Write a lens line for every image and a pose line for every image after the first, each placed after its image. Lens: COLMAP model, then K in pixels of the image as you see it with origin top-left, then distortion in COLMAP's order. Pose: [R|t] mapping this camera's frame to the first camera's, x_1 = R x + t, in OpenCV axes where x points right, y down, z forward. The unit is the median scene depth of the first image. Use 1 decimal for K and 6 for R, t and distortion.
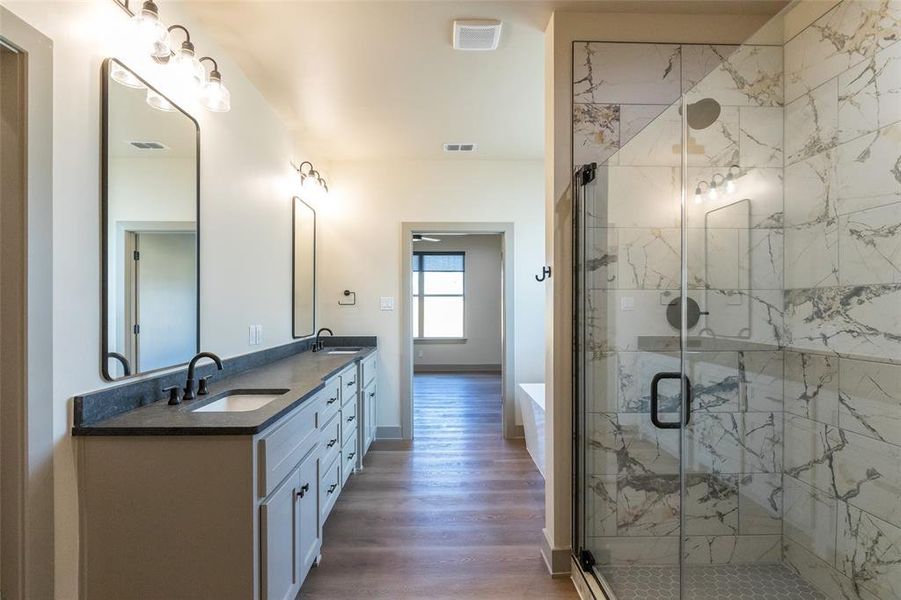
lens RADIAL K [[435.7, 0, 454.0], [0, 435.7, 307.9], [0, 0, 1]] dist [-0.004605, -0.000489]
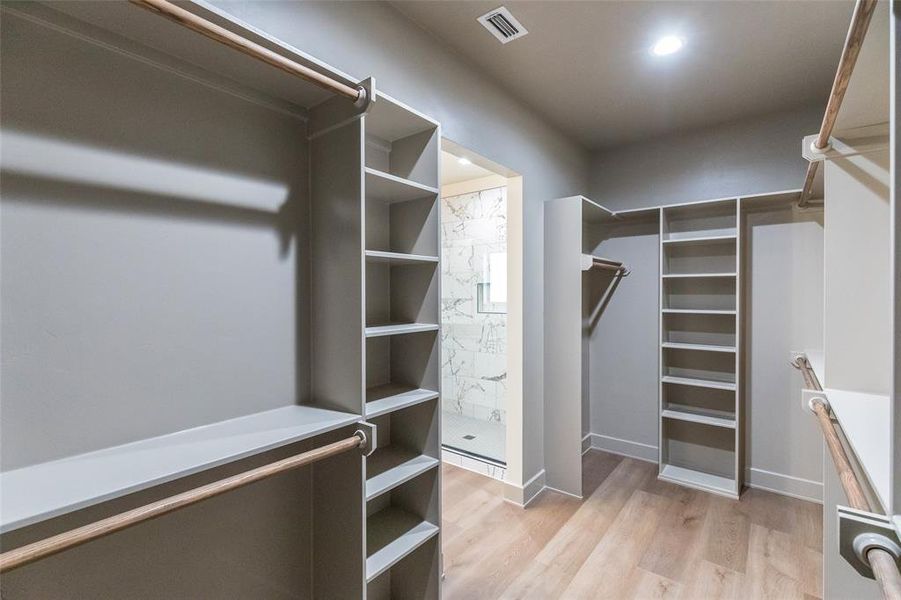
lens RADIAL K [[413.7, 0, 449.2], [0, 413.7, 299.7], [0, 0, 1]] dist [-0.007580, -0.000938]
pose [[0.650107, -0.001386, 0.759841, -1.169486], [0.000885, 0.999999, 0.001067, -0.044548], [-0.759842, -0.000021, 0.650108, -0.720883]]
